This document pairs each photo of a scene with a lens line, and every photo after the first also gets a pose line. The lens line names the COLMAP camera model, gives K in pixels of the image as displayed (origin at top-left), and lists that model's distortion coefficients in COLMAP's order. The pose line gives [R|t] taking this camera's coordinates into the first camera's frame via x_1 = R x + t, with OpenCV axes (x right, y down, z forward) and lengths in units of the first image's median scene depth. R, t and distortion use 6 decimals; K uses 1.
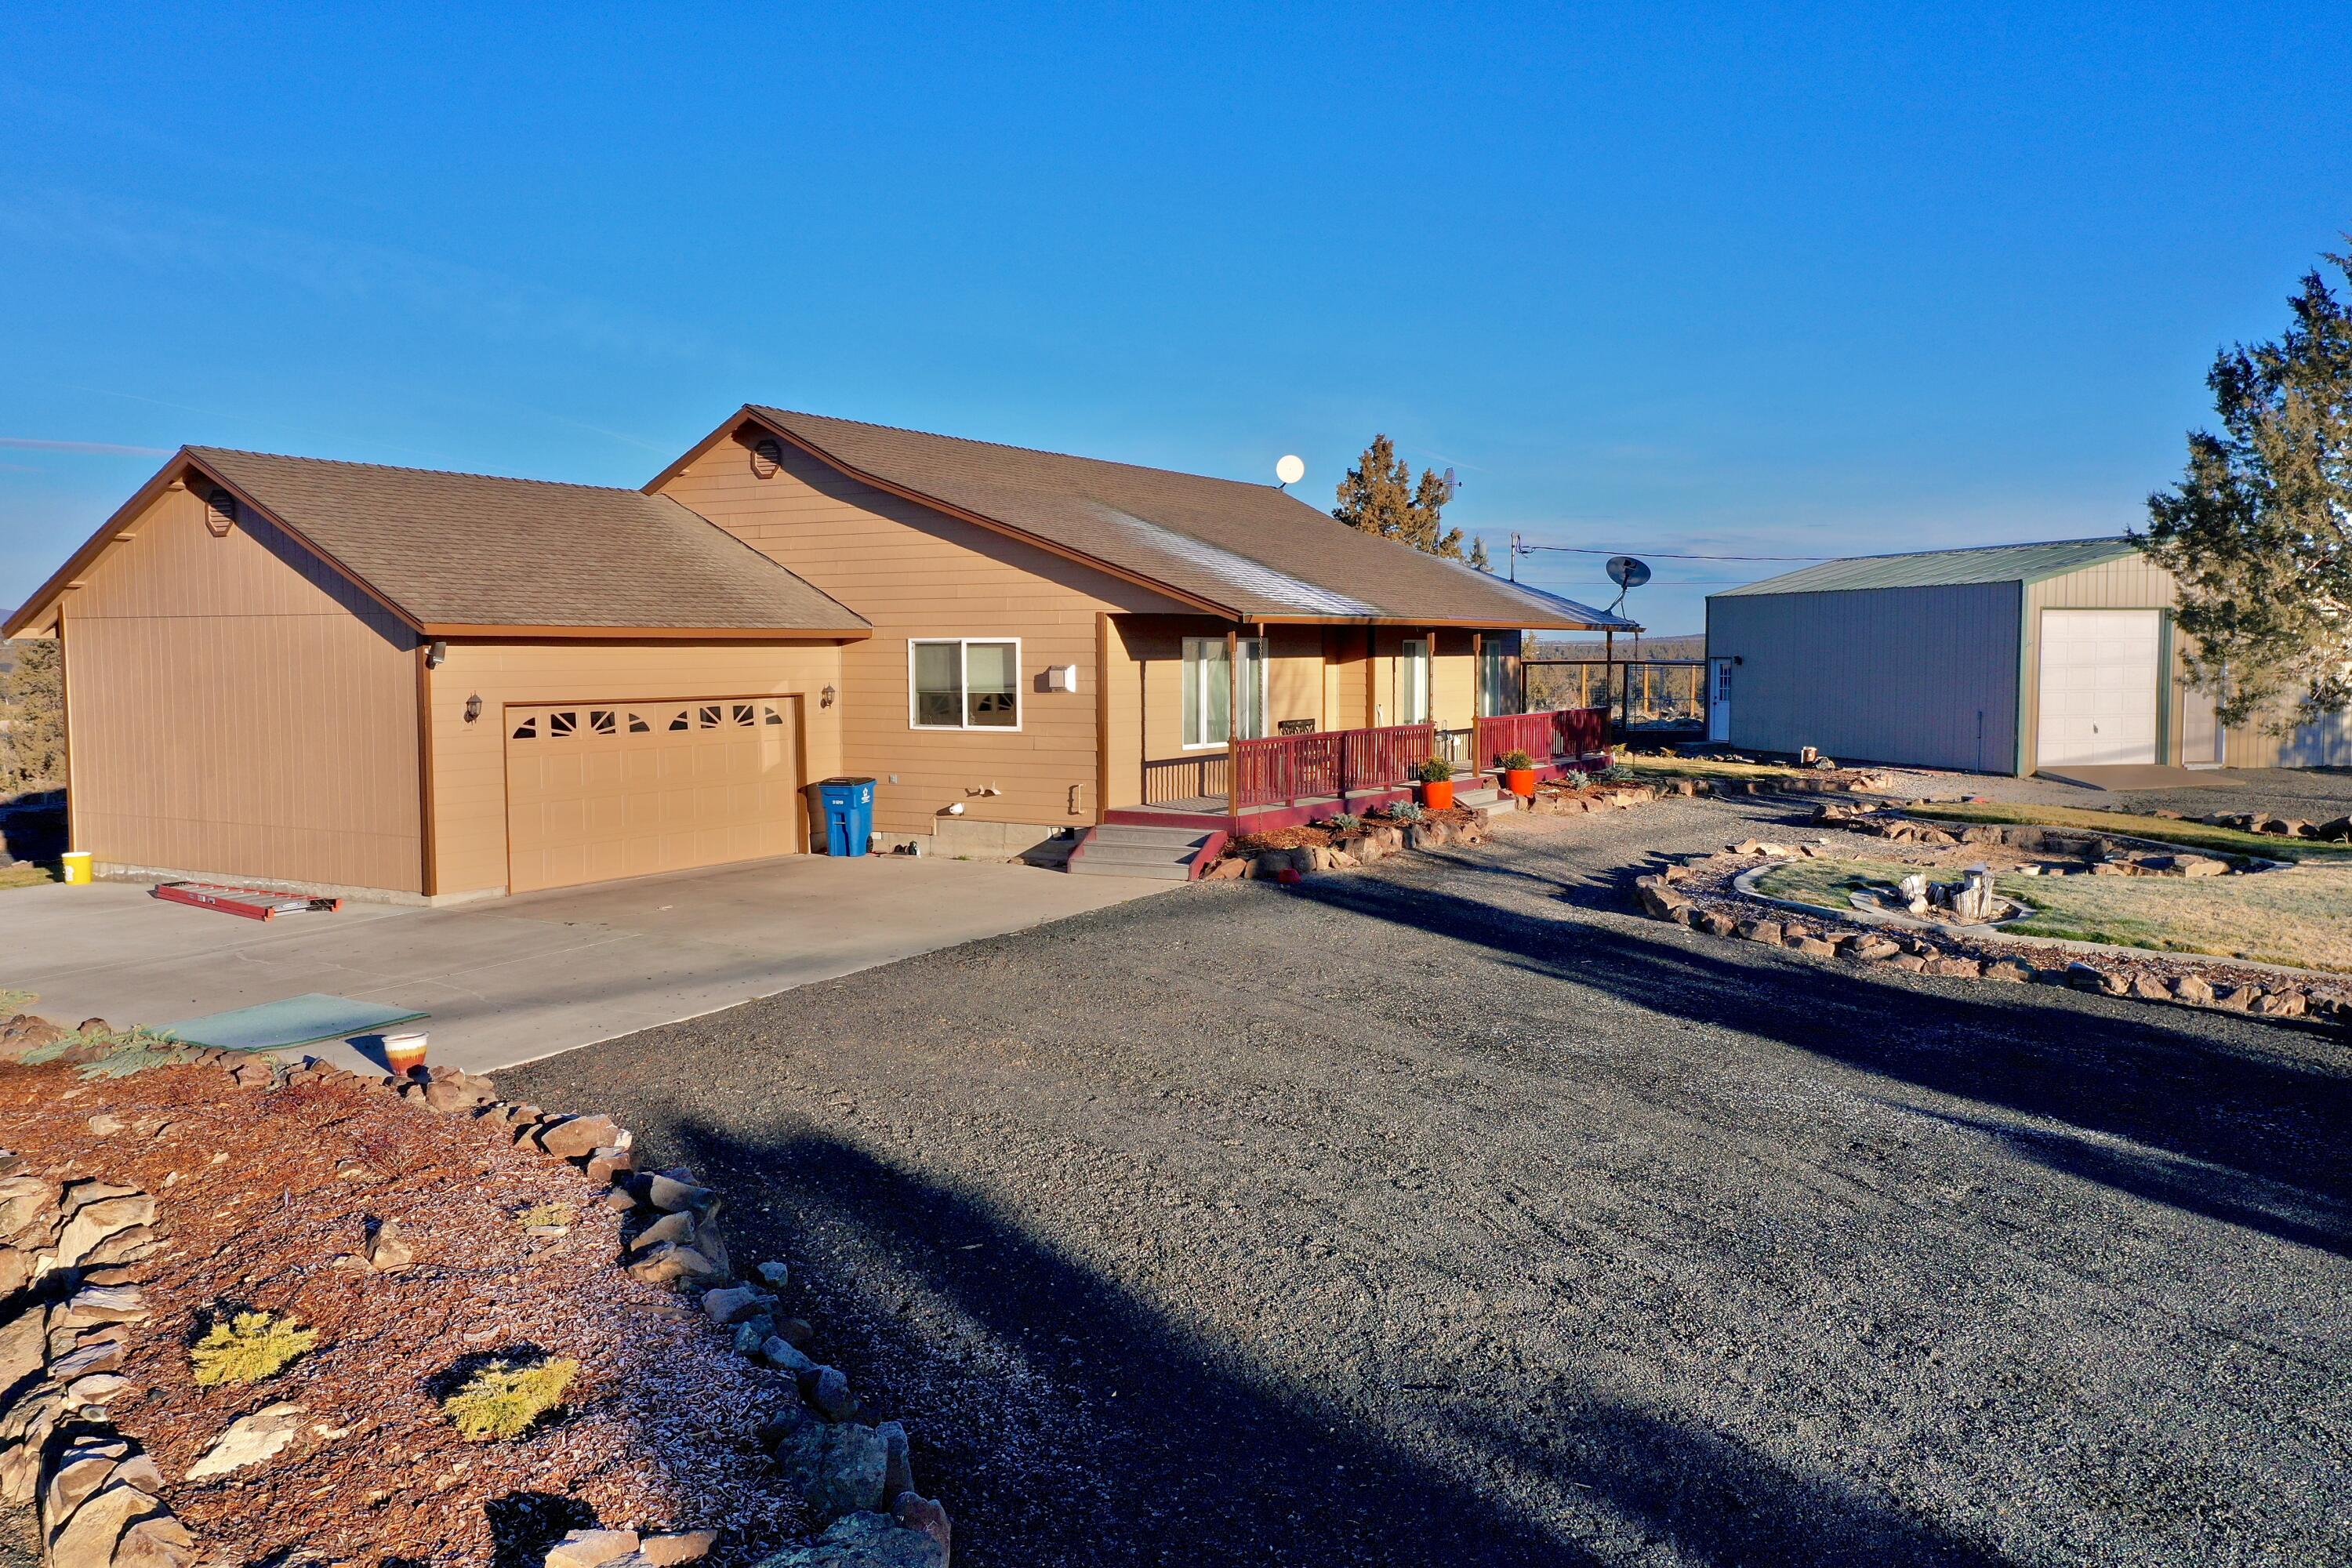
lens RADIAL K [[1955.5, 0, 1176.8], [0, 1955.5, 838.6], [0, 0, 1]] dist [-0.000909, -0.001644]
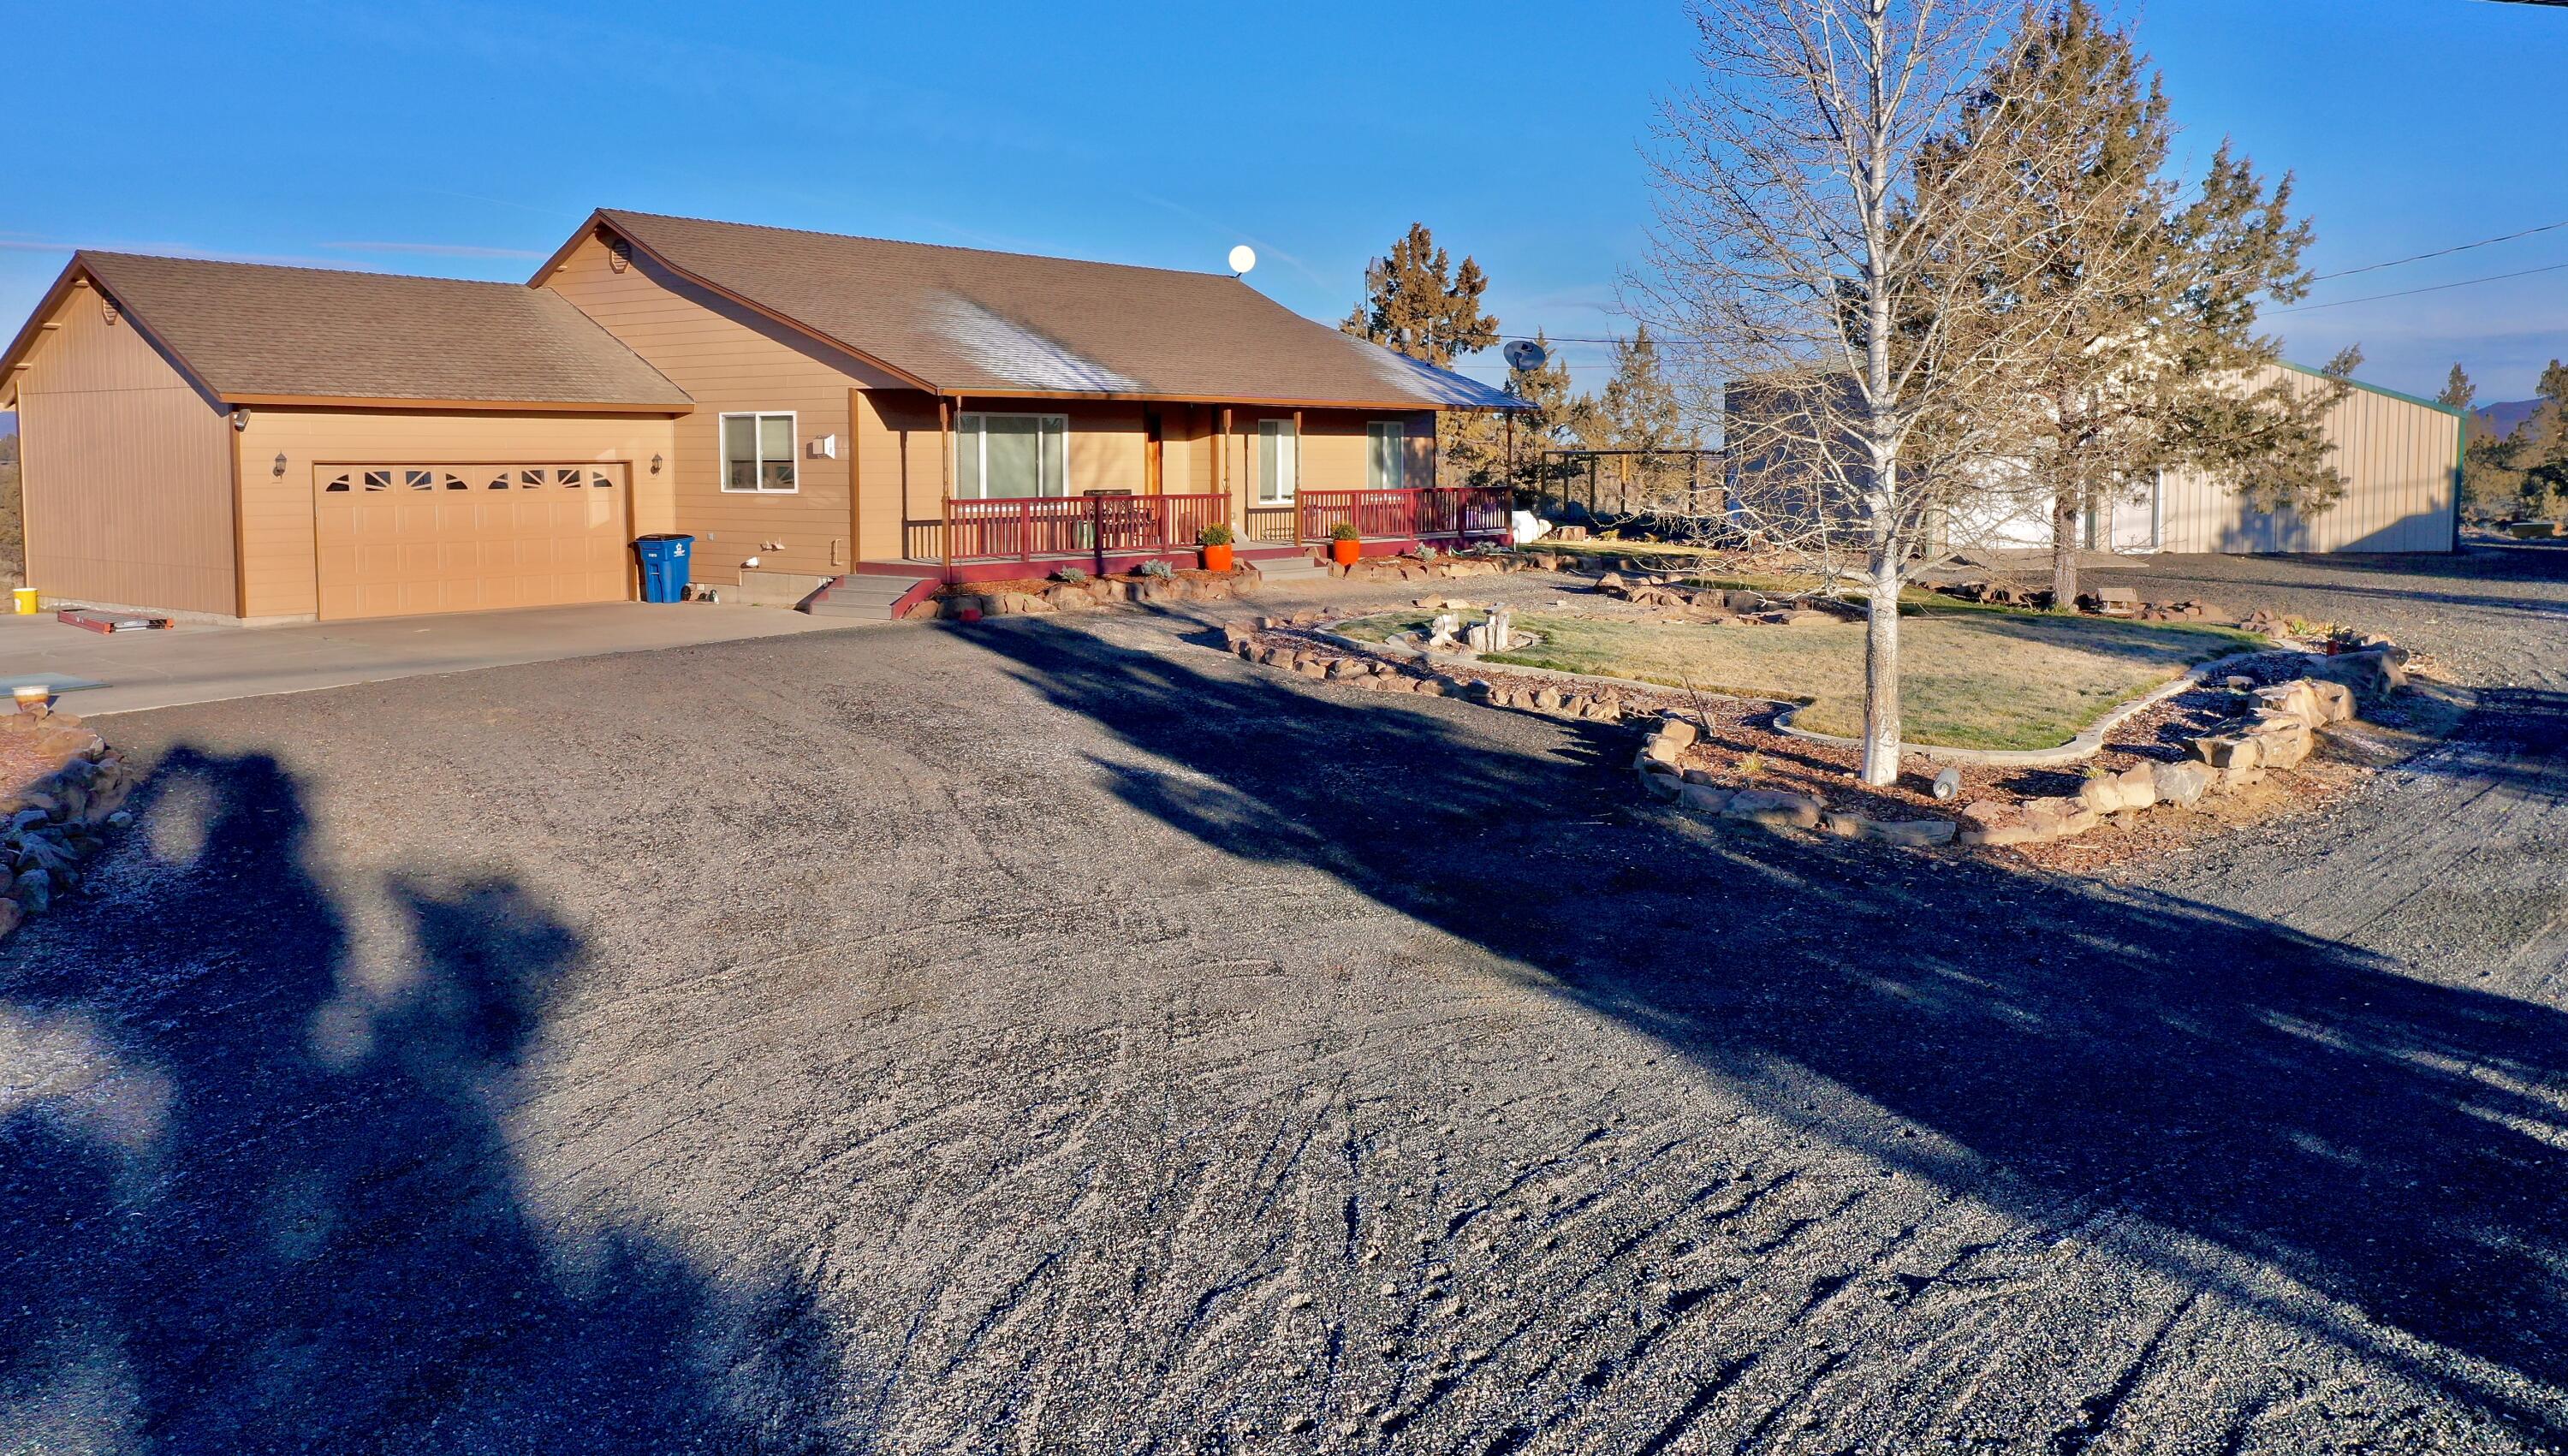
lens RADIAL K [[2119.2, 0, 1284.0], [0, 2119.2, 728.0], [0, 0, 1]] dist [0.001642, 0.001890]
pose [[0.990209, 0.019108, -0.138278, 0.367180], [-0.014929, 0.999402, 0.031191, 0.038585], [0.138791, -0.028822, 0.989902, -0.186283]]
